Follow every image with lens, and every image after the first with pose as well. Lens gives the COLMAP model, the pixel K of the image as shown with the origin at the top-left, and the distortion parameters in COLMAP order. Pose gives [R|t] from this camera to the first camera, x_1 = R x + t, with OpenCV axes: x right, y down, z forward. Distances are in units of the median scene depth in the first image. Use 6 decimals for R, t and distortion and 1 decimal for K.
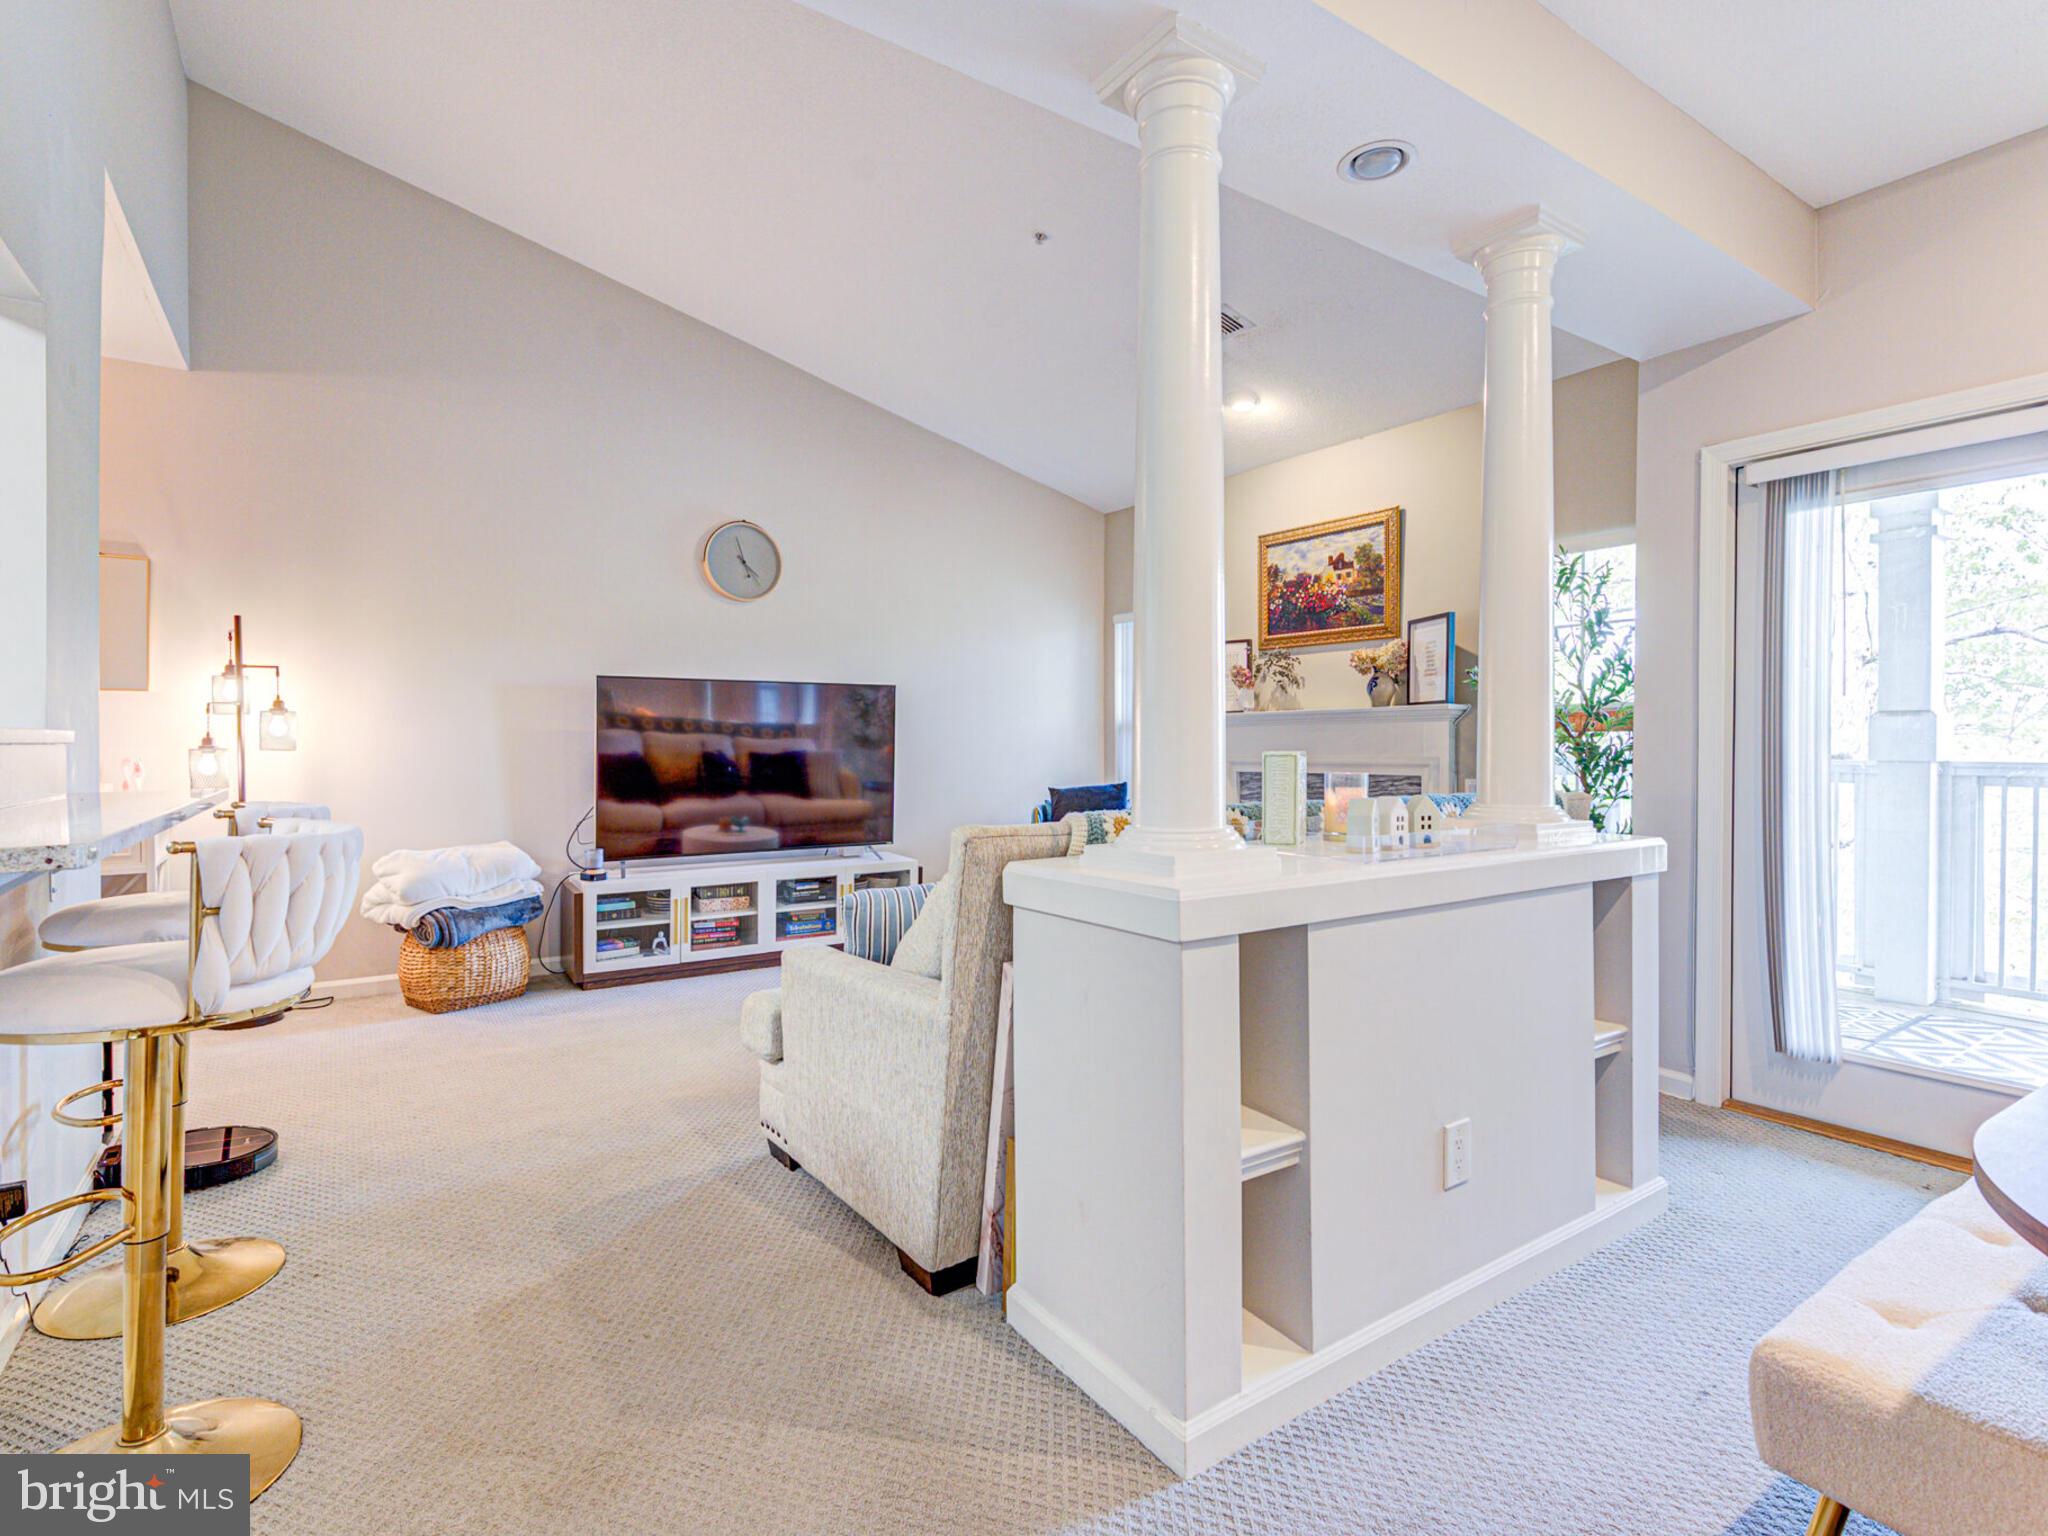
lens RADIAL K [[1005.6, 0, 1023.5], [0, 1005.6, 757.0], [0, 0, 1]] dist [0.001942, -0.000443]
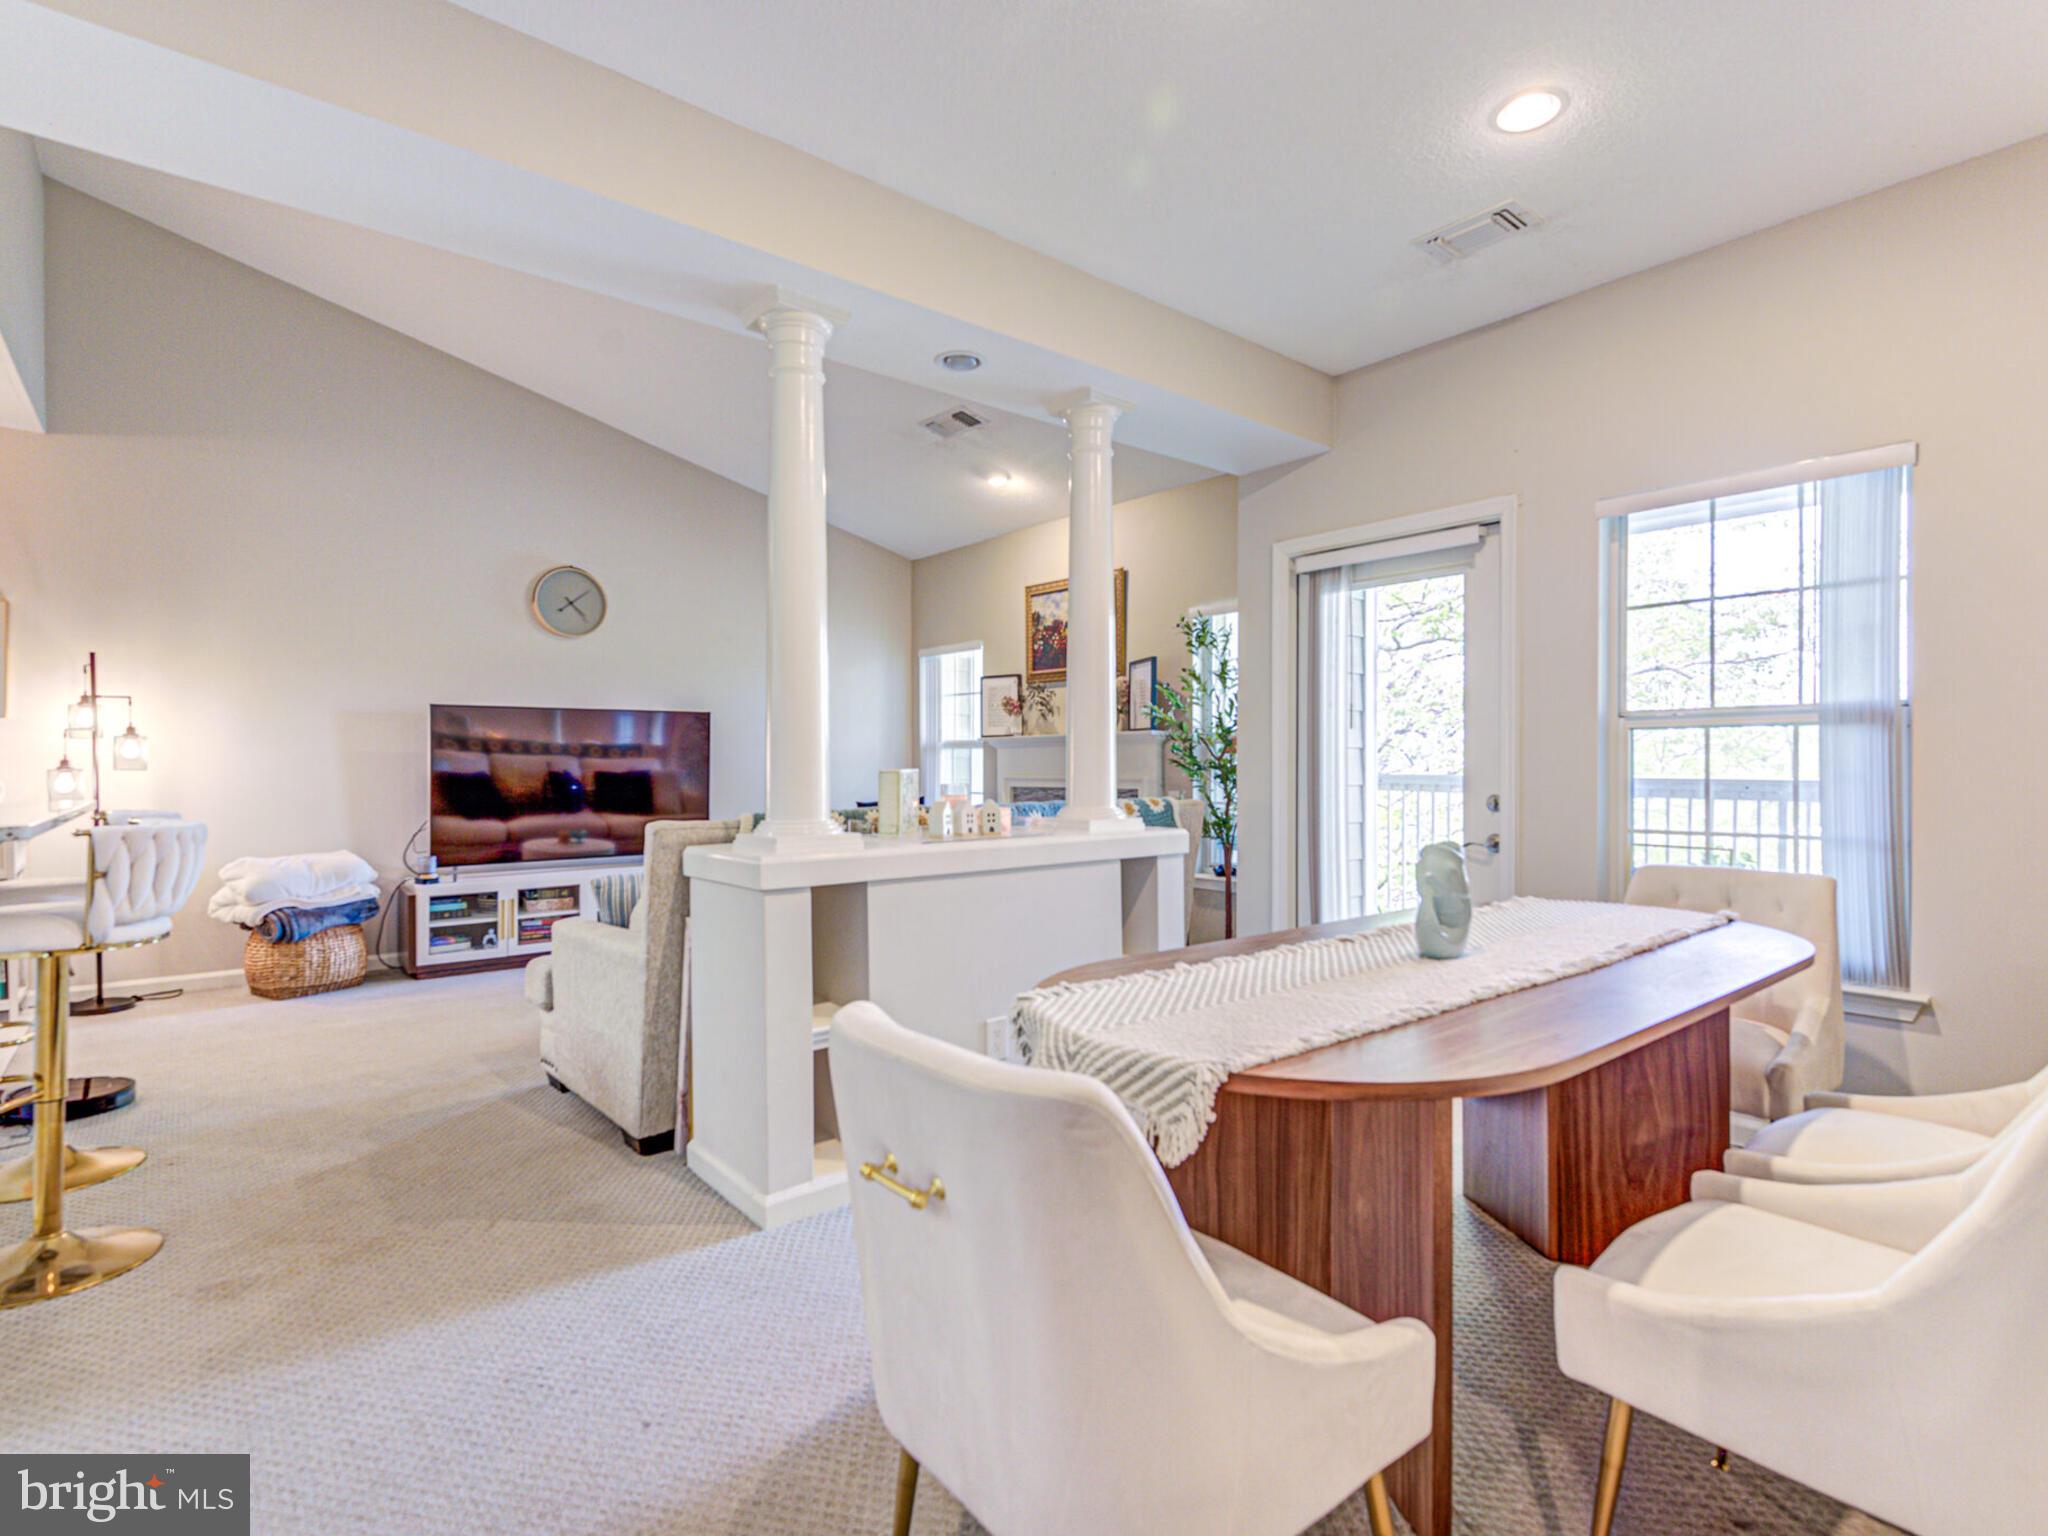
lens RADIAL K [[1001.0, 0, 1013.5], [0, 1001.0, 772.2], [0, 0, 1]] dist [0.001208, -0.001308]
pose [[0.995603, -0.002514, 0.093635, 0.130896], [0.002834, 0.999991, -0.003291, 0.001572], [-0.093626, 0.003542, 0.995601, -0.195578]]
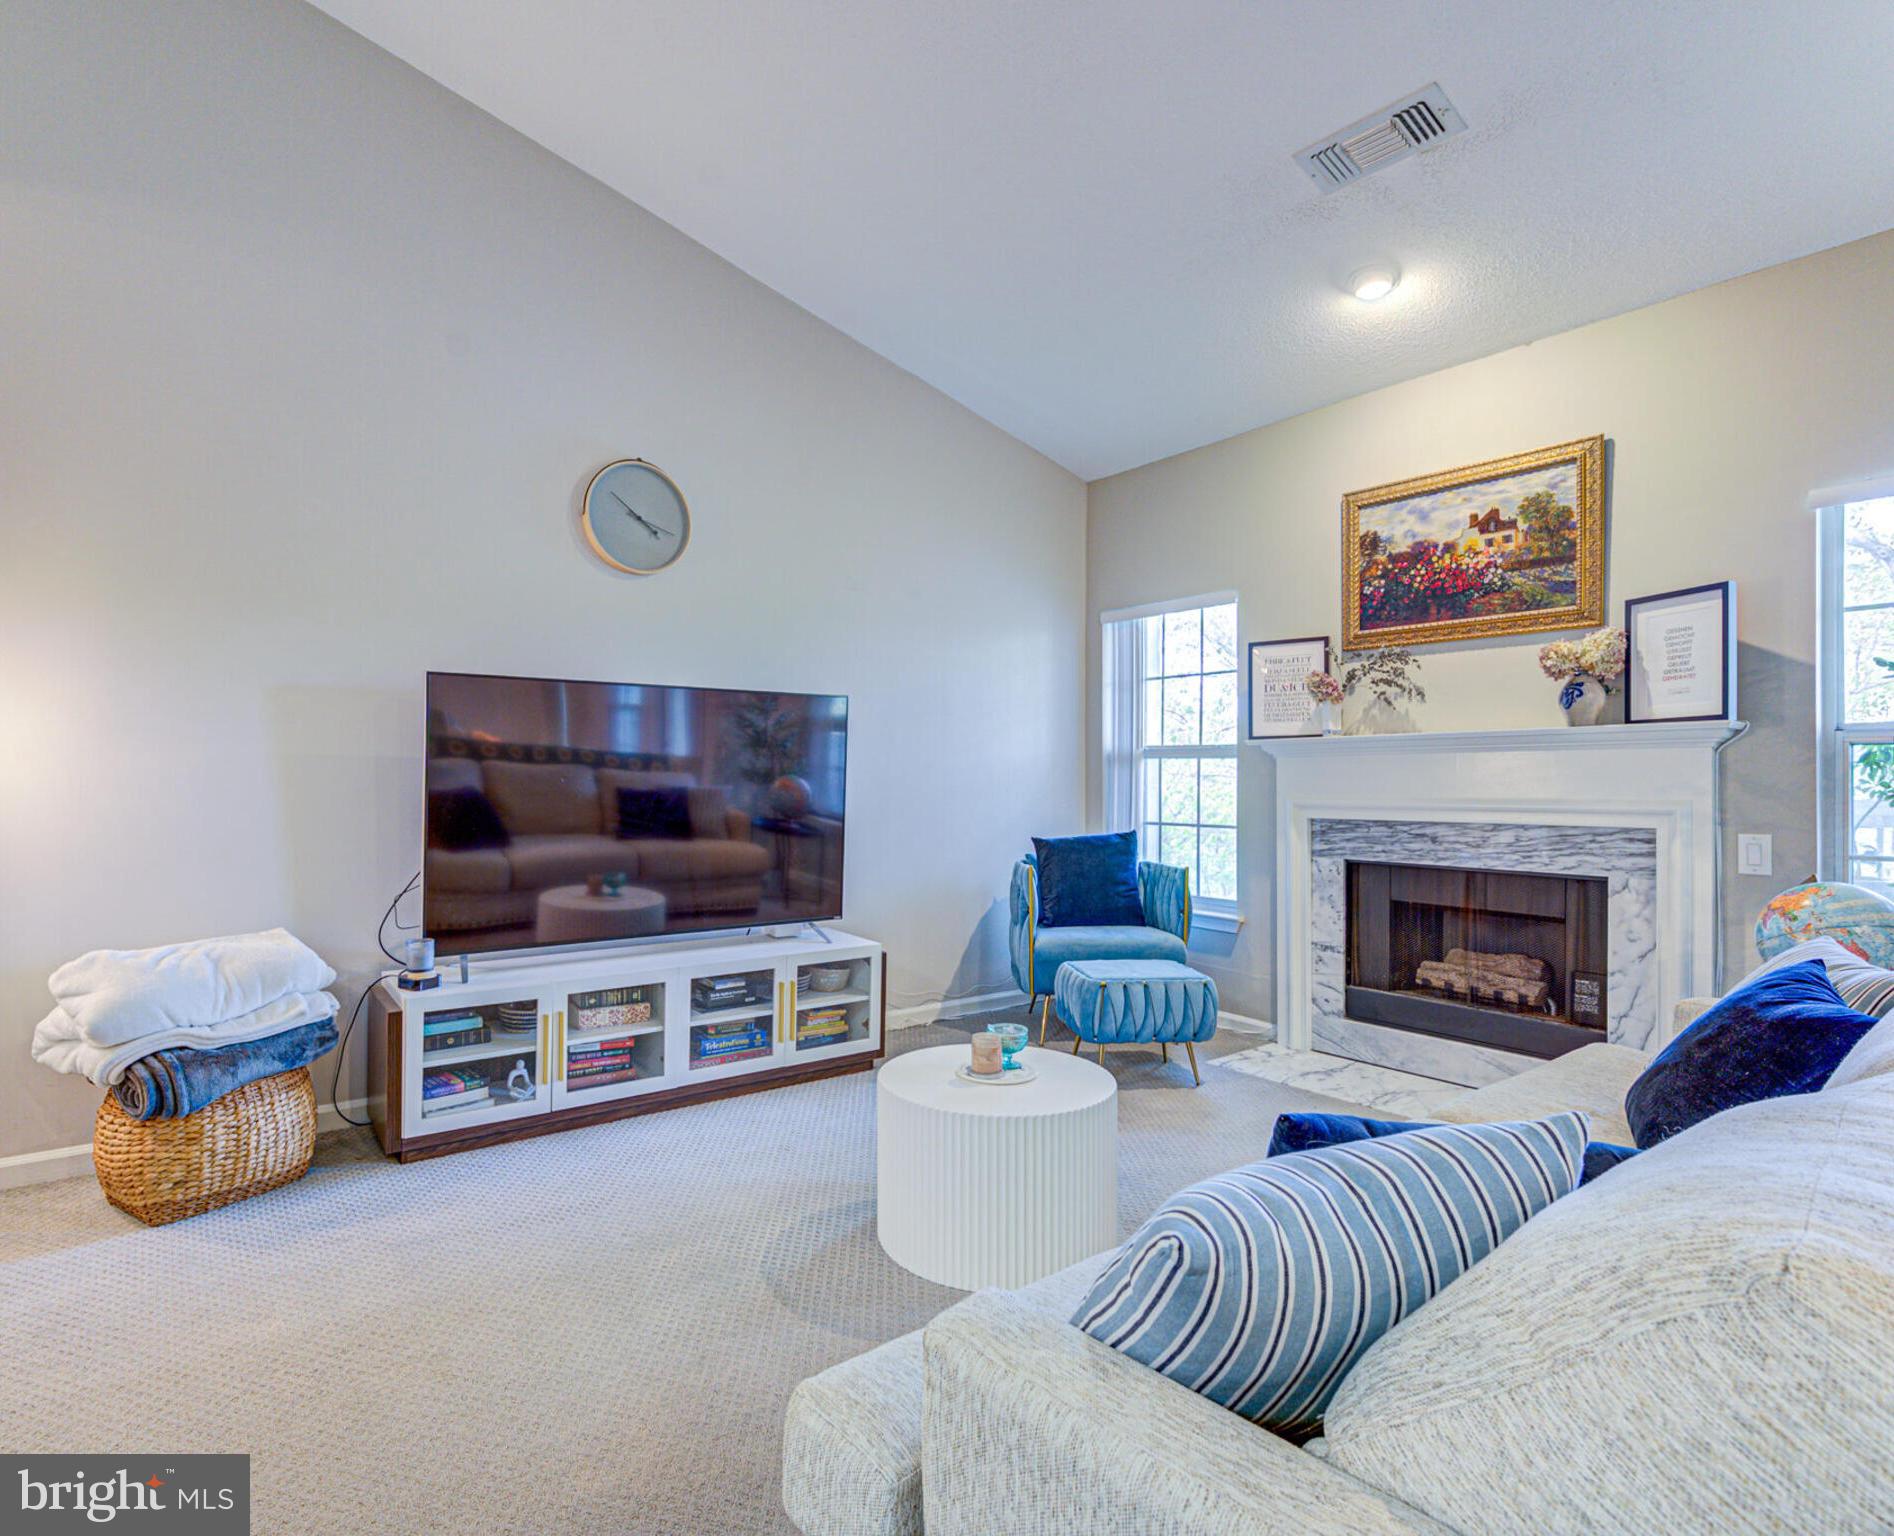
lens RADIAL K [[998.9, 0, 865.9], [0, 998.9, 778.3], [0, 0, 1]] dist [0.003839, -0.000209]
pose [[0.999836, 0.003114, 0.017858, -0.155321], [-0.002869, 0.999901, -0.013775, -0.004224], [-0.017899, 0.013722, 0.999746, 0.358196]]
